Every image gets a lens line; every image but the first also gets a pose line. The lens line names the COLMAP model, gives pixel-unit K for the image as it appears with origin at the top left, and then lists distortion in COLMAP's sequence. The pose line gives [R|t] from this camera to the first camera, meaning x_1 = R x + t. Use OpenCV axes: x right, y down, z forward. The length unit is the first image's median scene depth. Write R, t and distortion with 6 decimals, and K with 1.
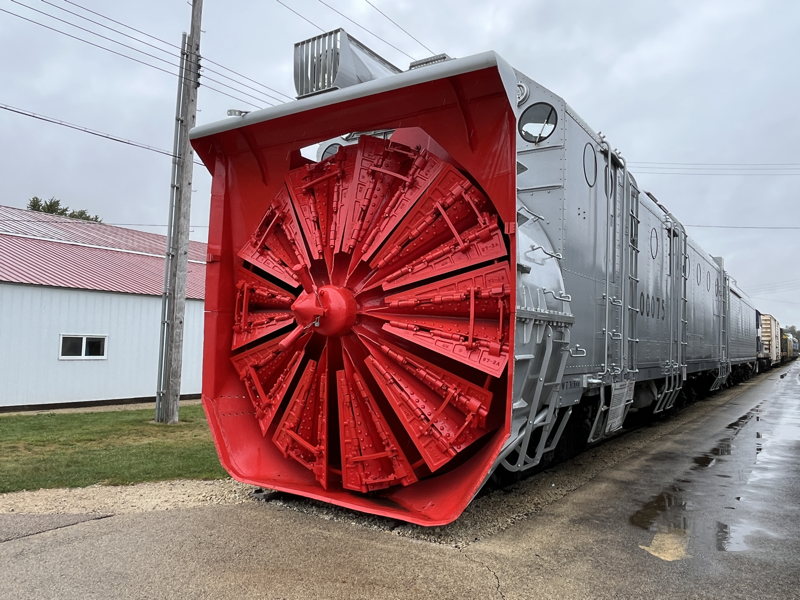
lens RADIAL K [[605.4, 0, 401.3], [0, 605.4, 298.2], [0, 0, 1]] dist [-0.003277, -0.003209]
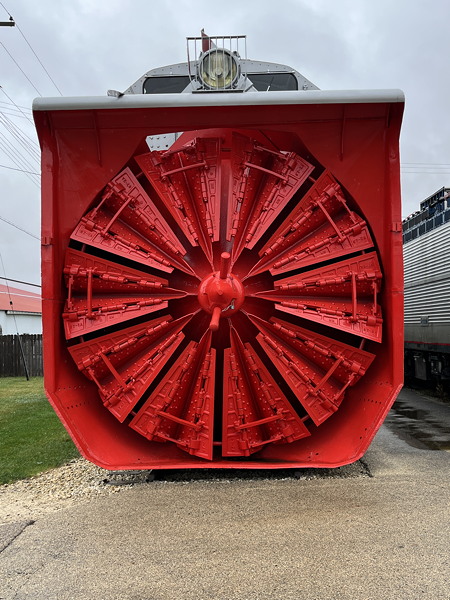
lens RADIAL K [[695.4, 0, 224.3], [0, 695.4, 301.7], [0, 0, 1]] dist [0.070846, 0.000000]
pose [[0.846566, -0.028939, 0.531497, -0.814938], [0.011290, 0.999273, 0.036427, -0.012198], [-0.532164, -0.024838, 0.846277, -0.064890]]
